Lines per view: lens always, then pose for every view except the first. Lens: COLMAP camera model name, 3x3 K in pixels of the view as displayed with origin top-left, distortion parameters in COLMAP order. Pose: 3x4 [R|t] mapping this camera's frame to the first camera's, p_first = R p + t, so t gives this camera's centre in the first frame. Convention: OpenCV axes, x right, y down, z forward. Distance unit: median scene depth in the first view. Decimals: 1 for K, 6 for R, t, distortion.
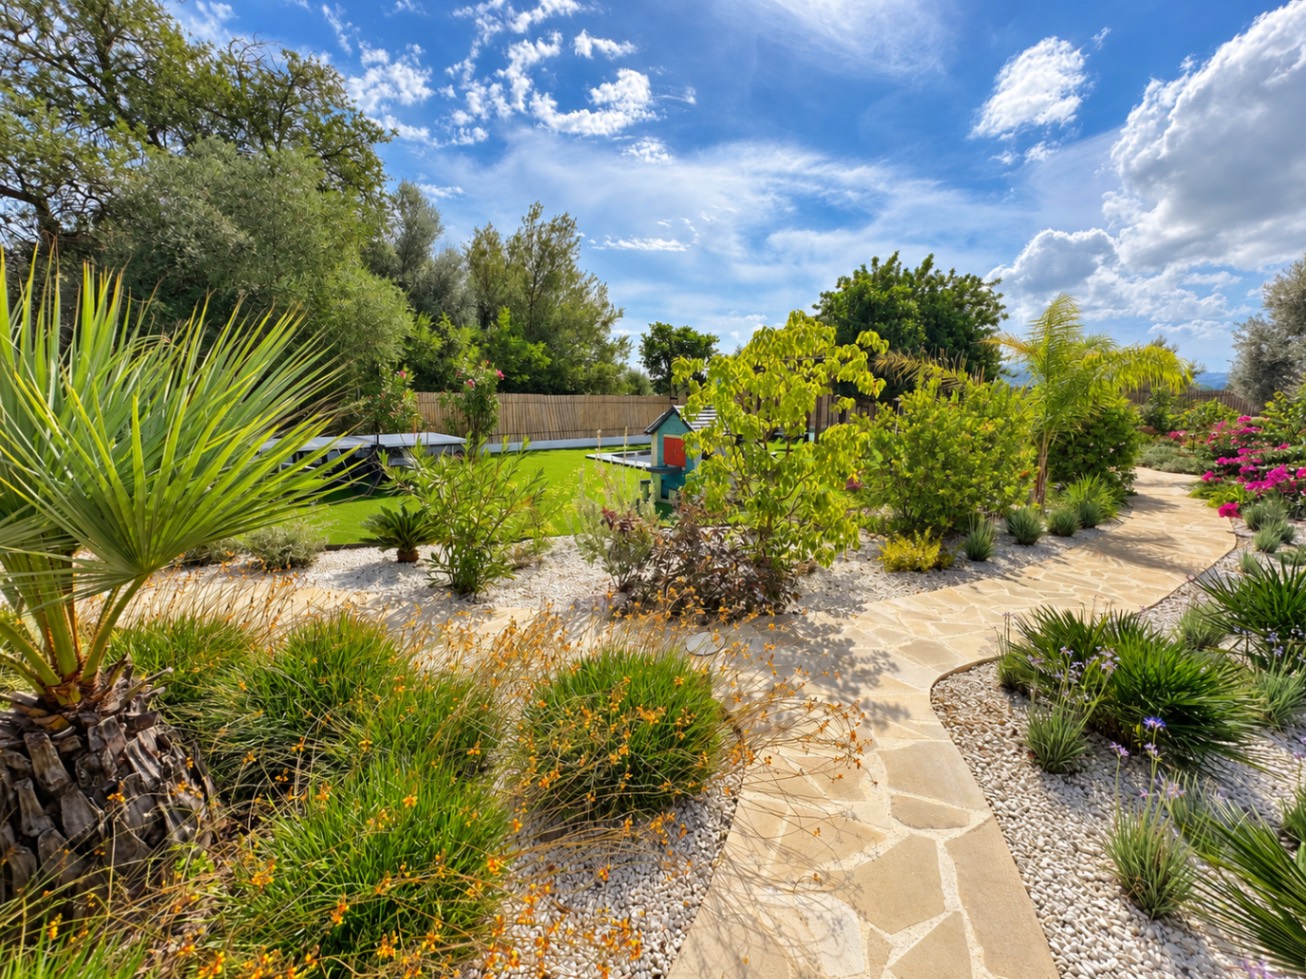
lens RADIAL K [[521.9, 0, 651.6], [0, 521.9, 479.3], [0, 0, 1]] dist [0.005359, 0.000287]
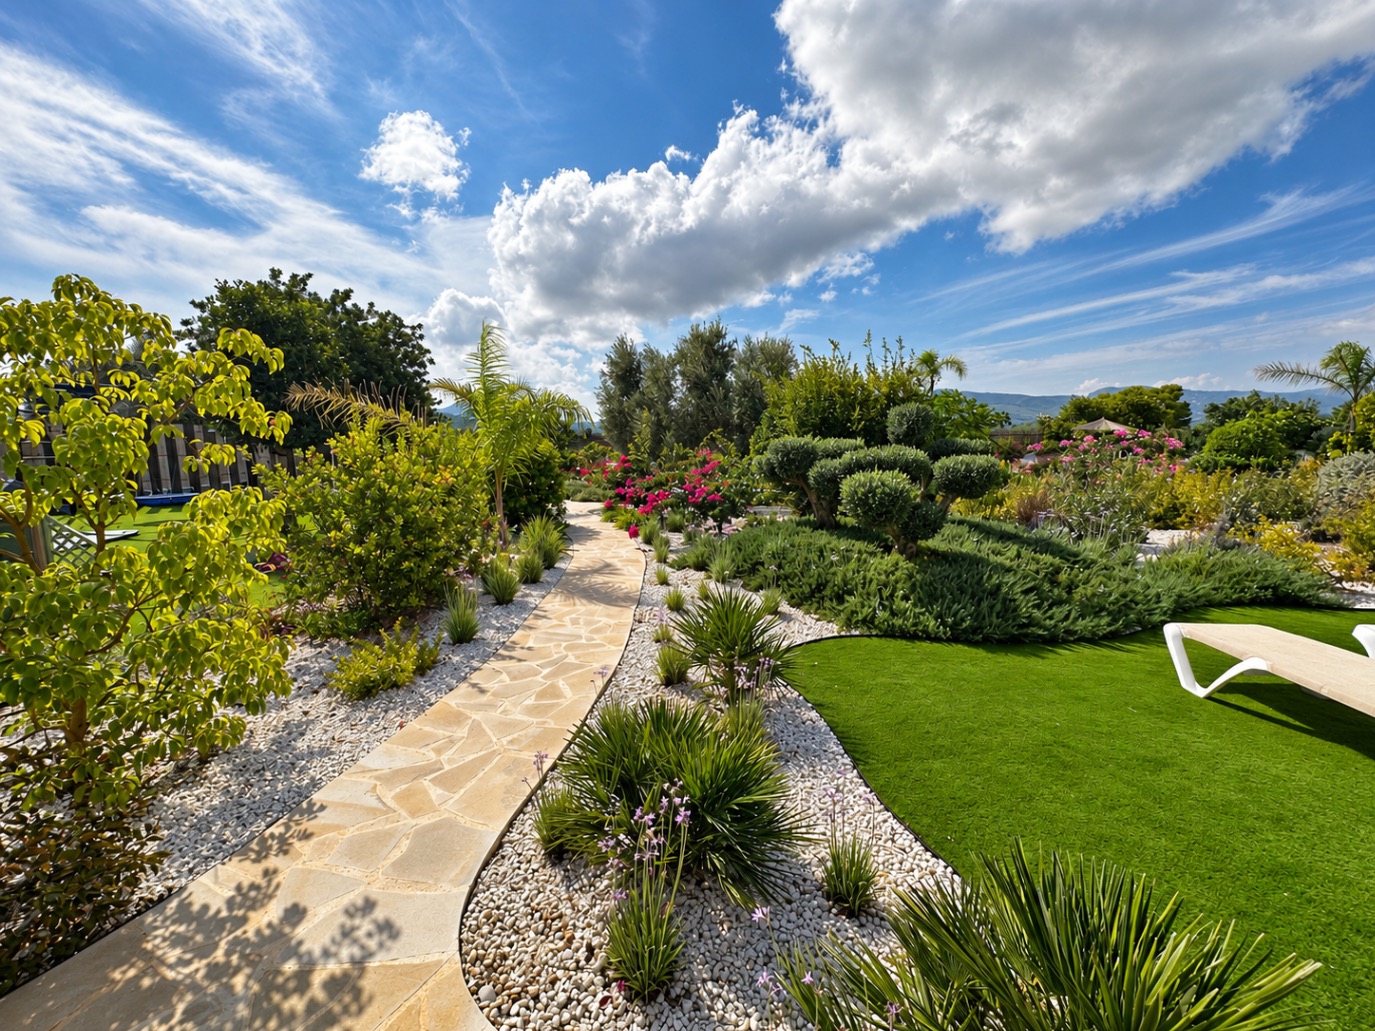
lens RADIAL K [[549.4, 0, 686.0], [0, 549.4, 504.7], [0, 0, 1]] dist [0.005359, 0.000287]
pose [[0.535561, -0.107313, 0.837651, 0.072205], [0.141572, 0.989265, 0.036221, -0.023323], [-0.832545, 0.099189, 0.545004, 0.141858]]
